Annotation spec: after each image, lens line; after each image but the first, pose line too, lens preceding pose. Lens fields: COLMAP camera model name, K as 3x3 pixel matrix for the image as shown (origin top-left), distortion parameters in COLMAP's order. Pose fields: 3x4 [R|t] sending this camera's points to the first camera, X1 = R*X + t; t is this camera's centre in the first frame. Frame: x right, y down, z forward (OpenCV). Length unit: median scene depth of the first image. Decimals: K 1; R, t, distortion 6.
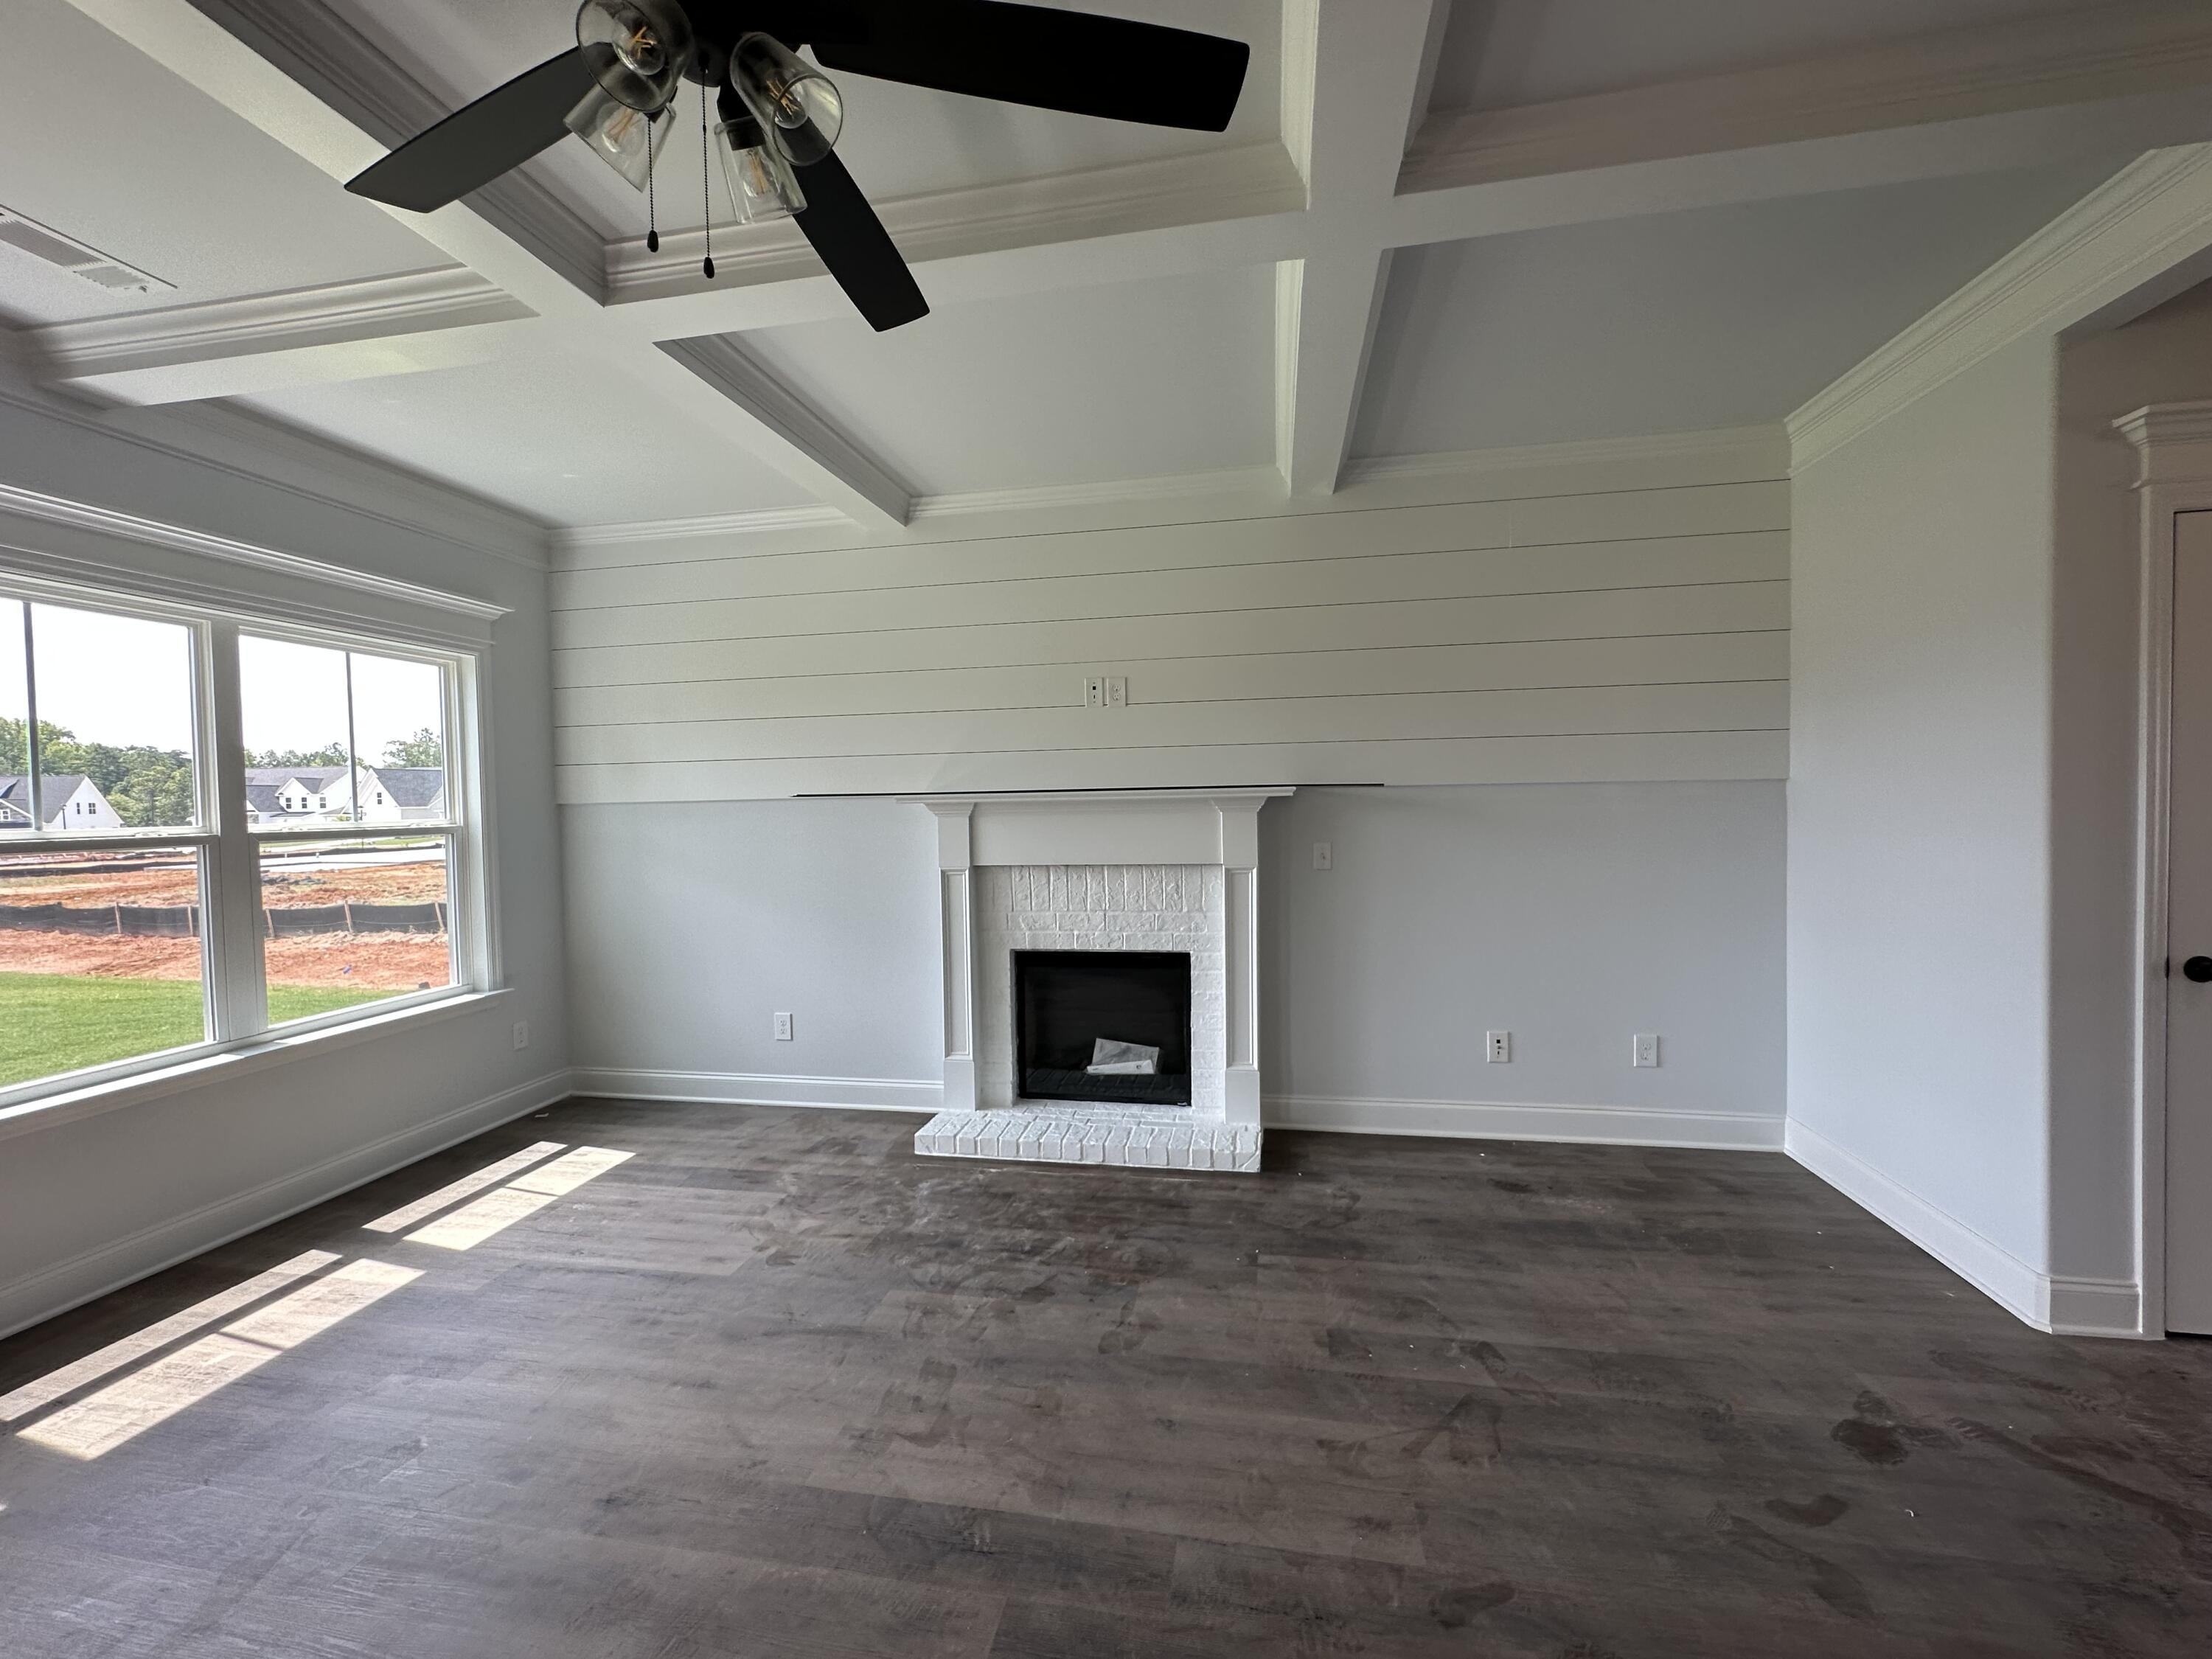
lens RADIAL K [[887.3, 0, 1102.6], [0, 887.3, 824.2], [0, 0, 1]] dist [-0.002363, -0.000082]
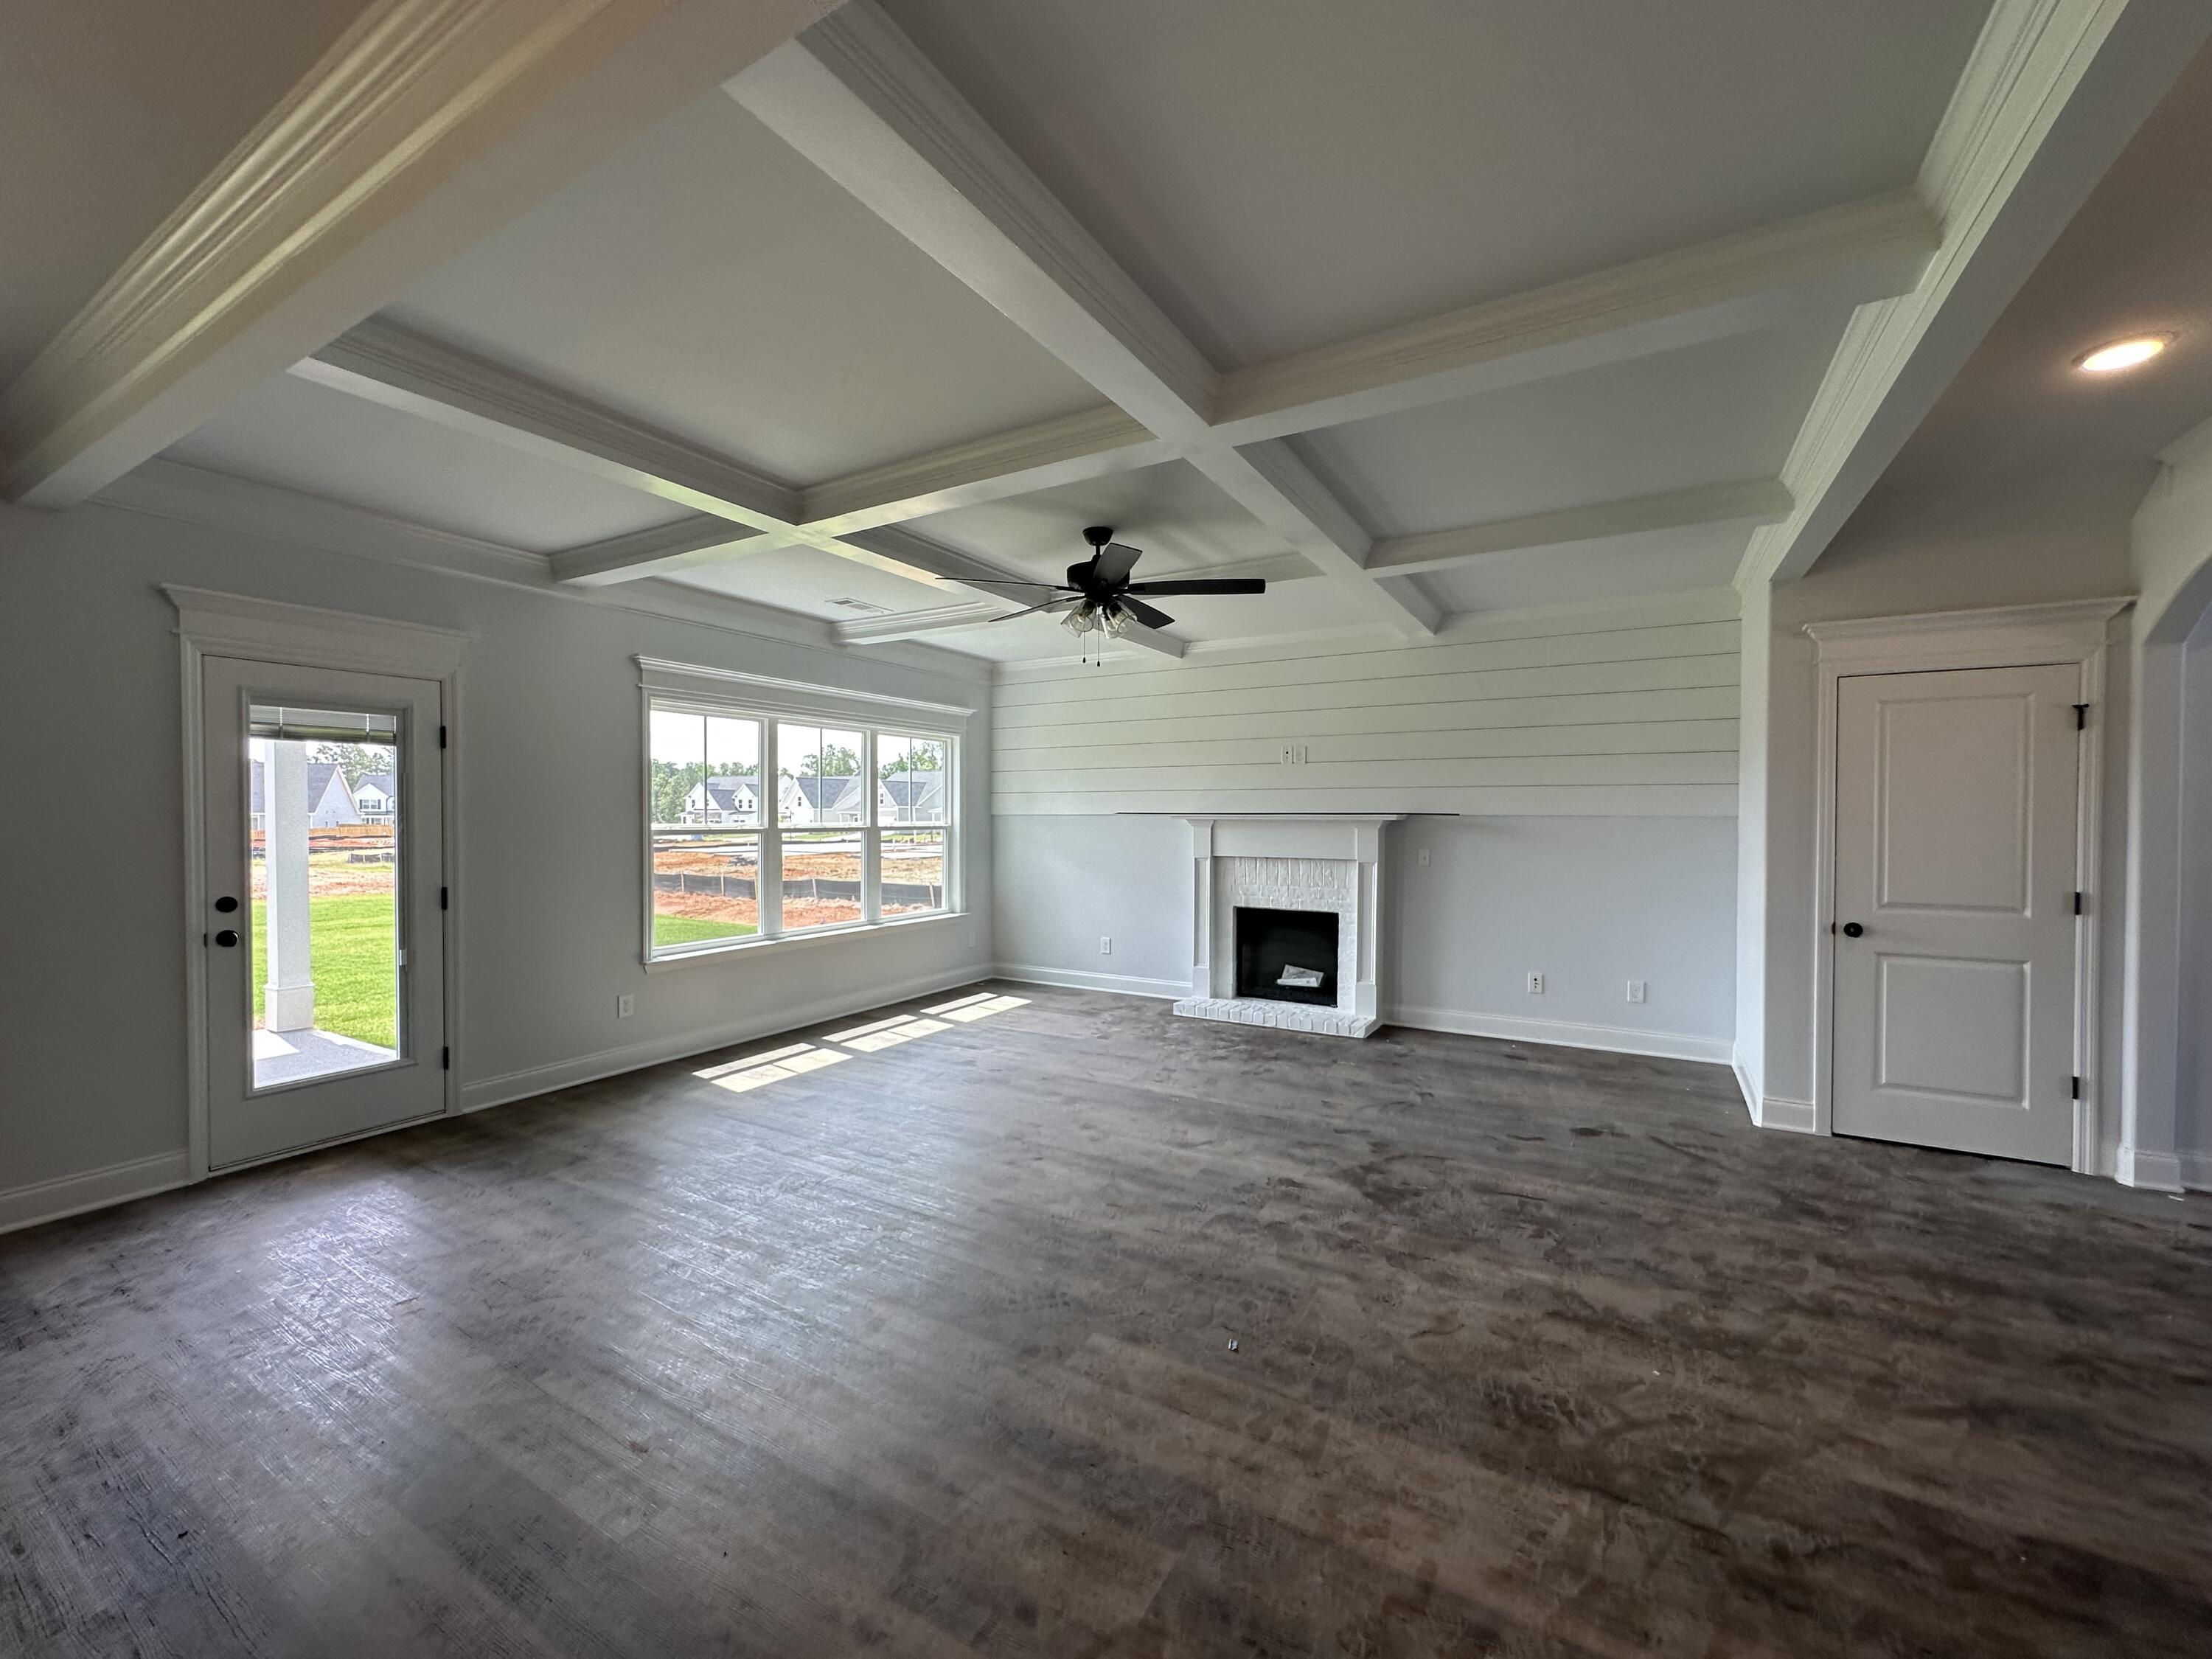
lens RADIAL K [[887.3, 0, 1109.3], [0, 887.3, 829.3], [0, 0, 1]] dist [-0.002363, -0.000082]
pose [[0.942779, 0.026884, -0.332334, 0.241012], [-0.029413, 0.999564, -0.002582, 0.005230], [0.332120, 0.012210, 0.943158, -0.706718]]
